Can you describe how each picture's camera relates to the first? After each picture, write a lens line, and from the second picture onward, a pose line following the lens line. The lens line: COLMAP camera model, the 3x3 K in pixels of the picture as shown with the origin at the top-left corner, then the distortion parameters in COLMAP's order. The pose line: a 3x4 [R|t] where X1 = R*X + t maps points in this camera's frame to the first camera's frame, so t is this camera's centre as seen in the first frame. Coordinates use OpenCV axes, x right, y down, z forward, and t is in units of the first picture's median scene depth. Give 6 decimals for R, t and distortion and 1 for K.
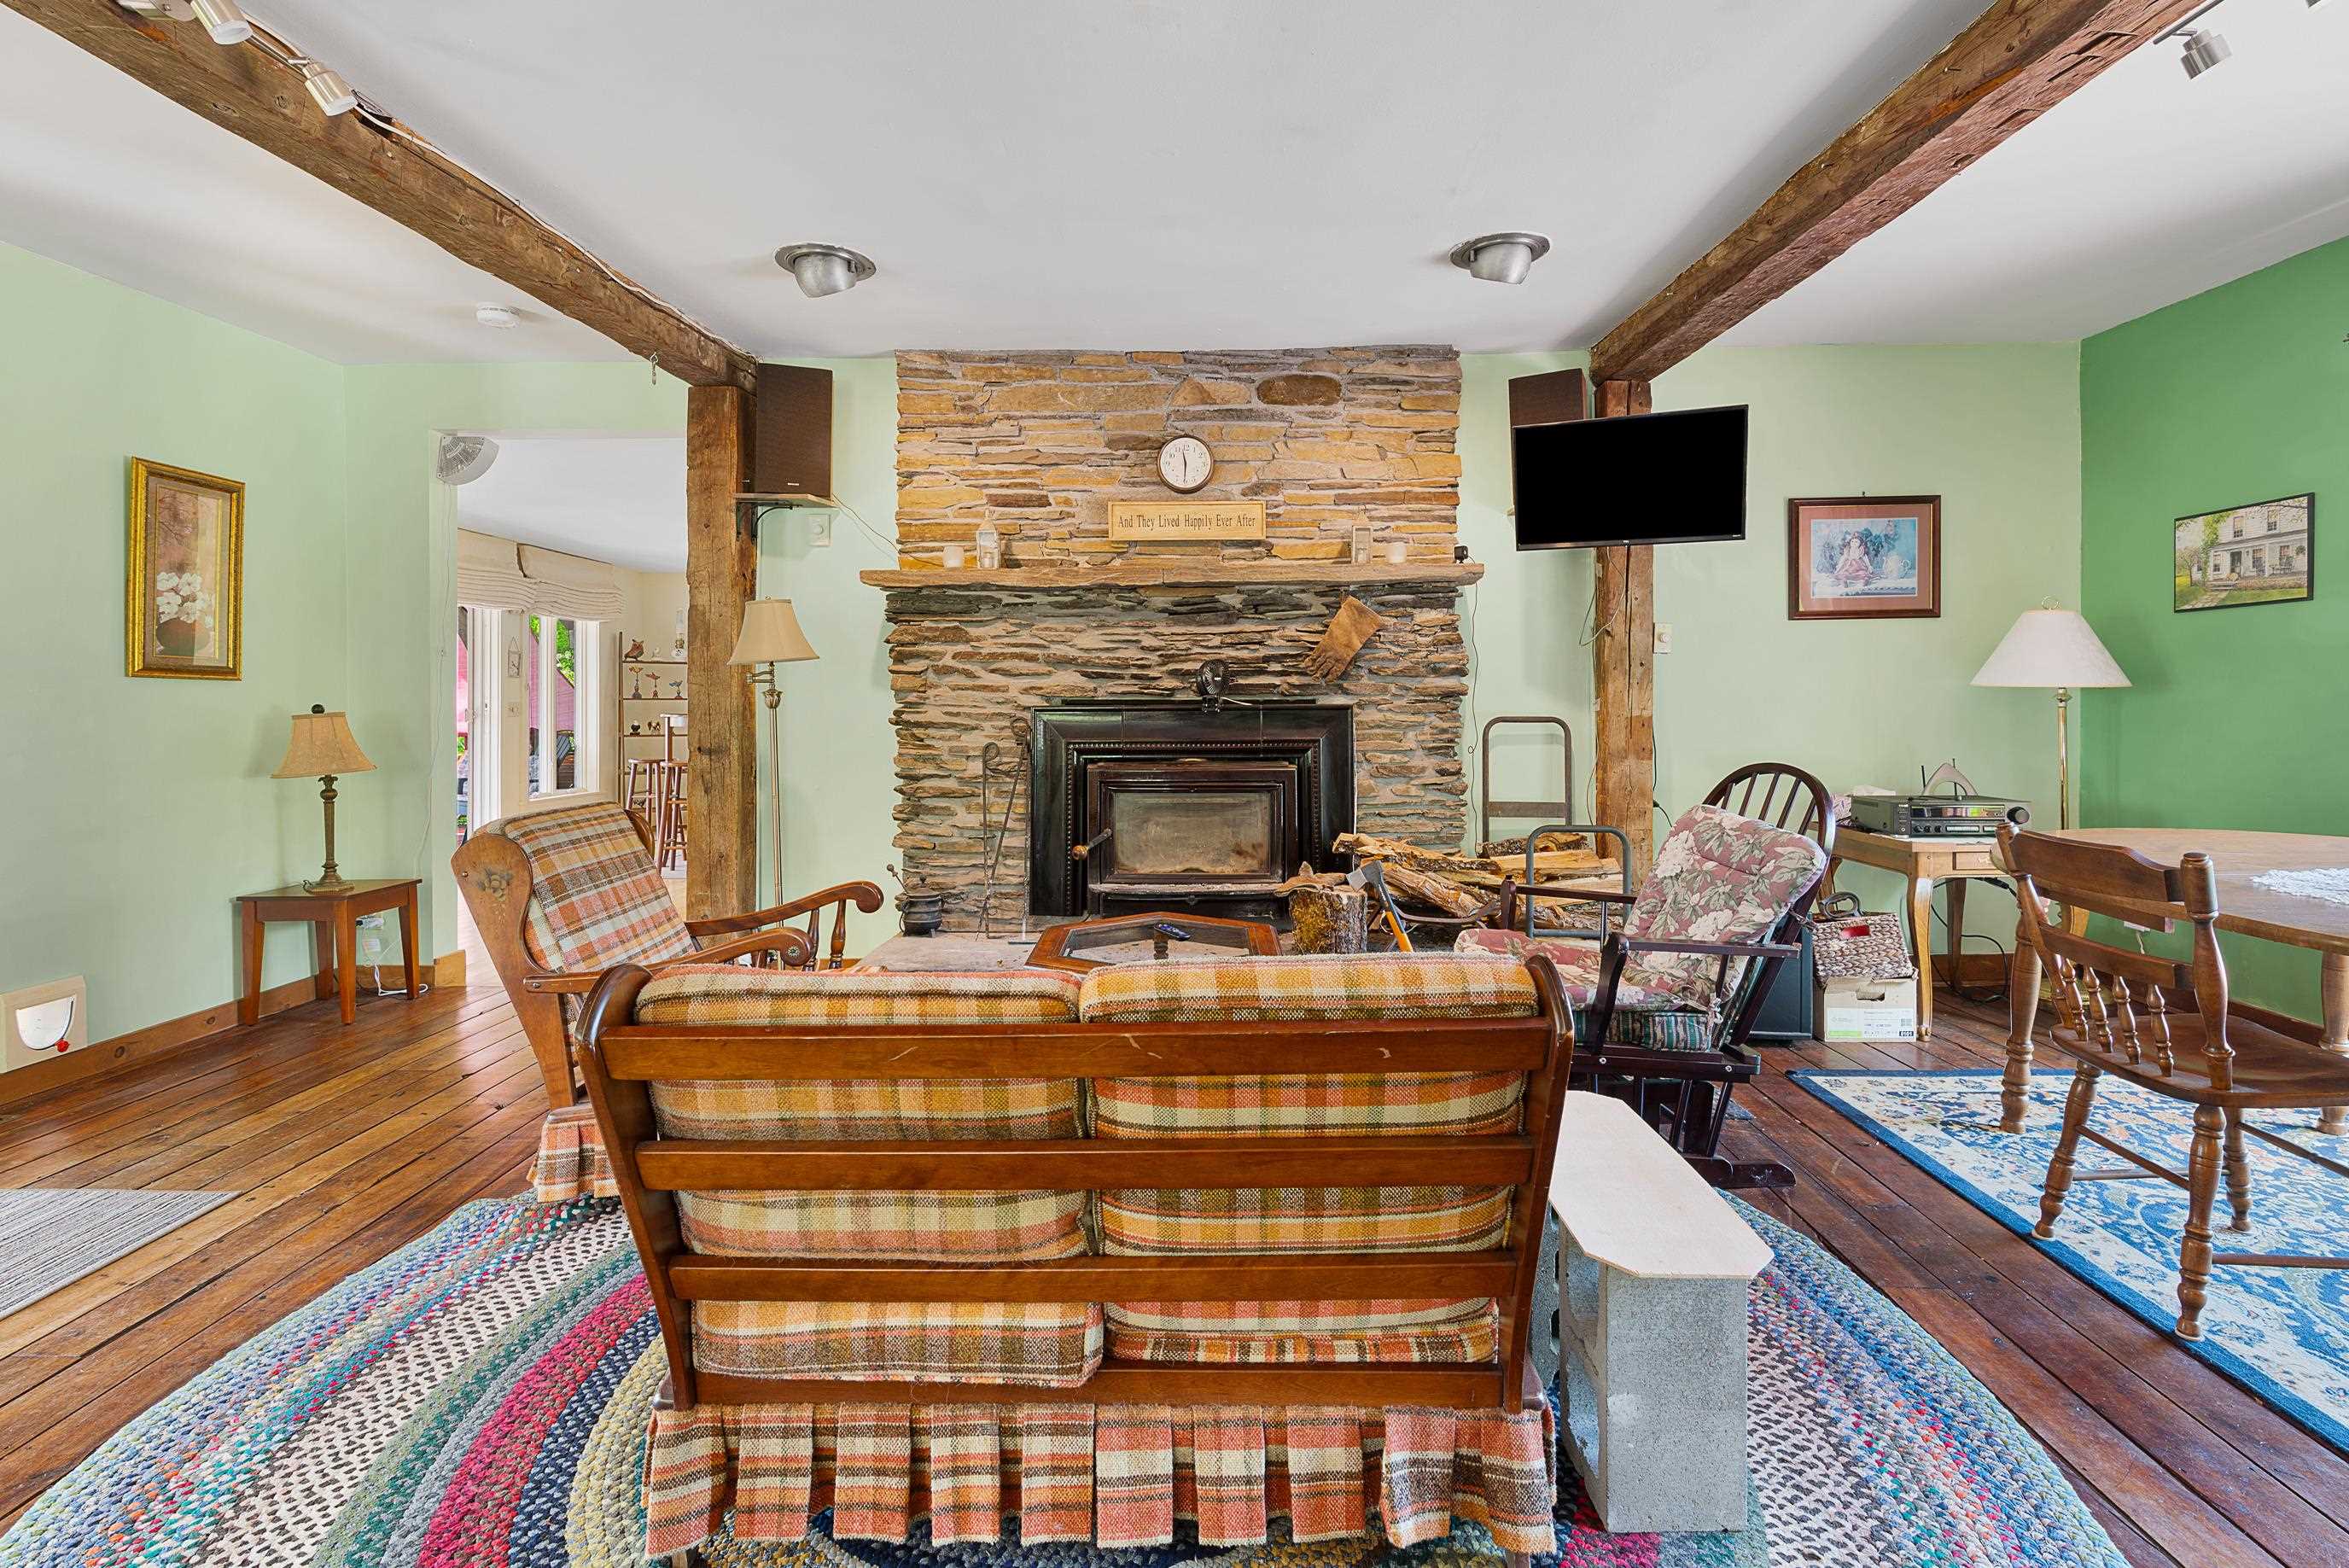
lens RADIAL K [[1117.0, 0, 1188.0], [0, 1117.0, 712.2], [0, 0, 1]] dist [0.000946, -0.000239]
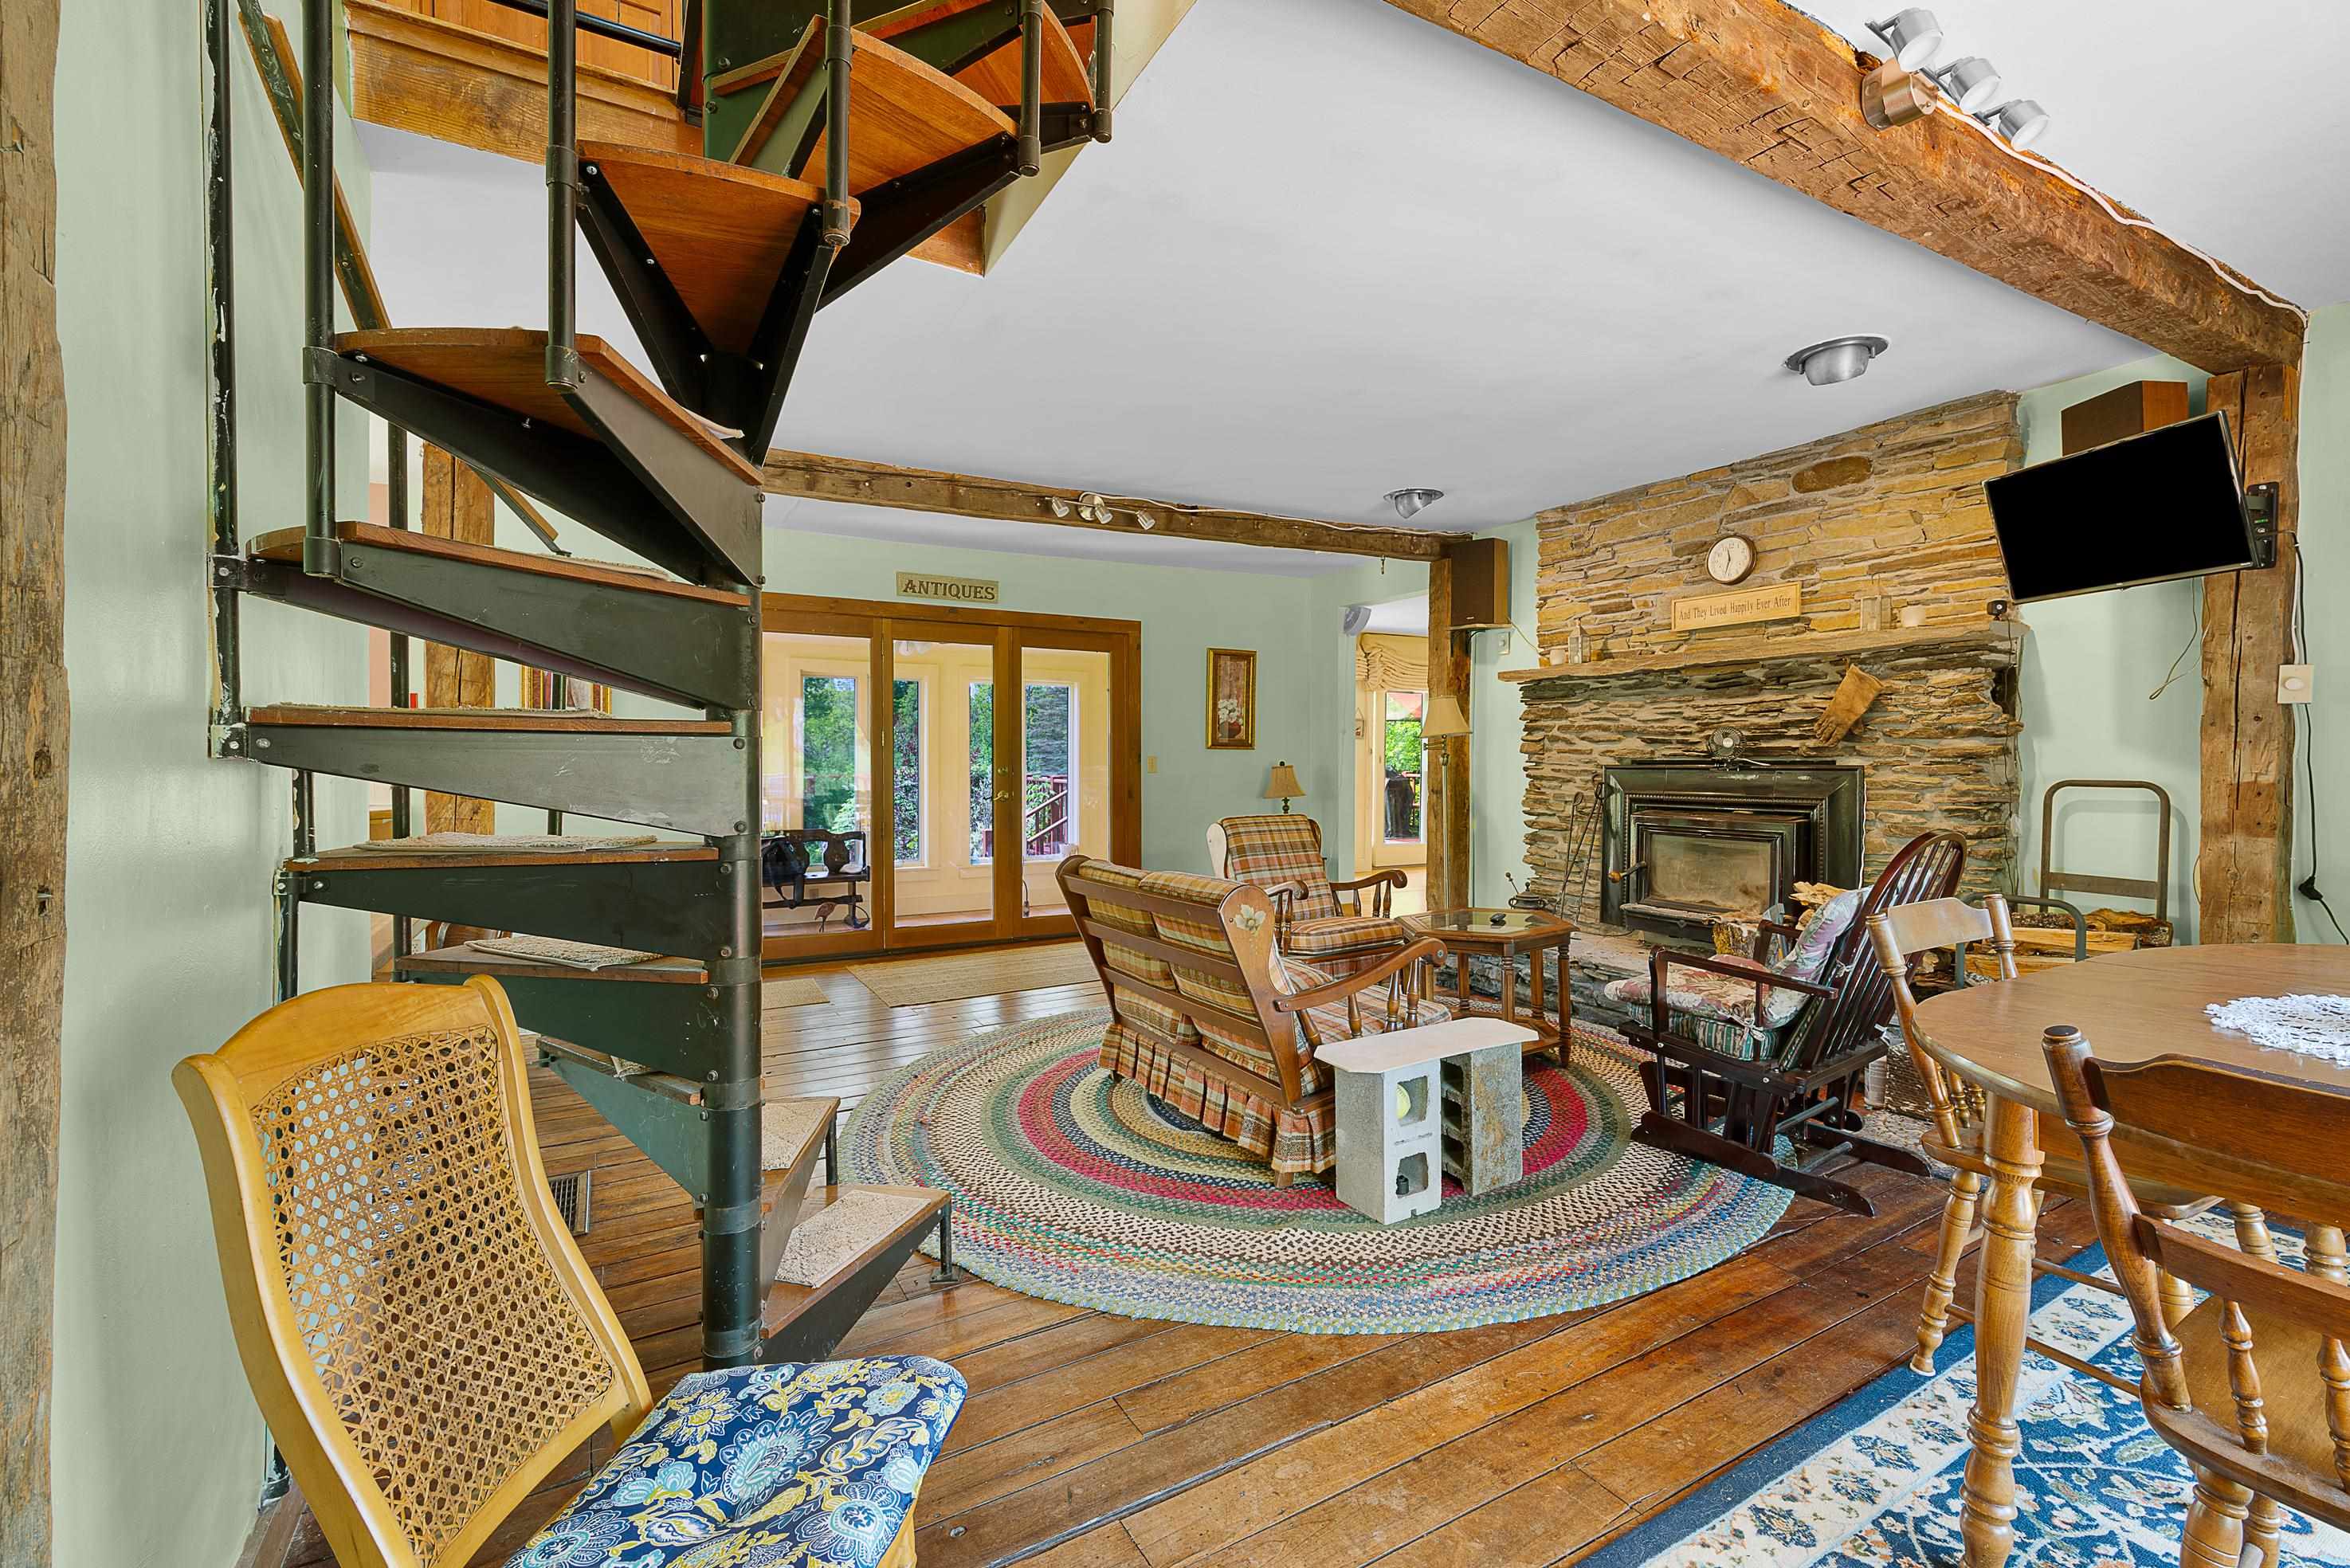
lens RADIAL K [[1032.1, 0, 1174.2], [0, 1032.1, 770.8], [0, 0, 1]] dist [0.005277, 0.000282]
pose [[0.497748, 0.012226, -0.867235, 0.662344], [-0.004294, 0.999923, 0.011632, -0.010529], [0.867311, -0.002066, 0.497763, -0.050569]]
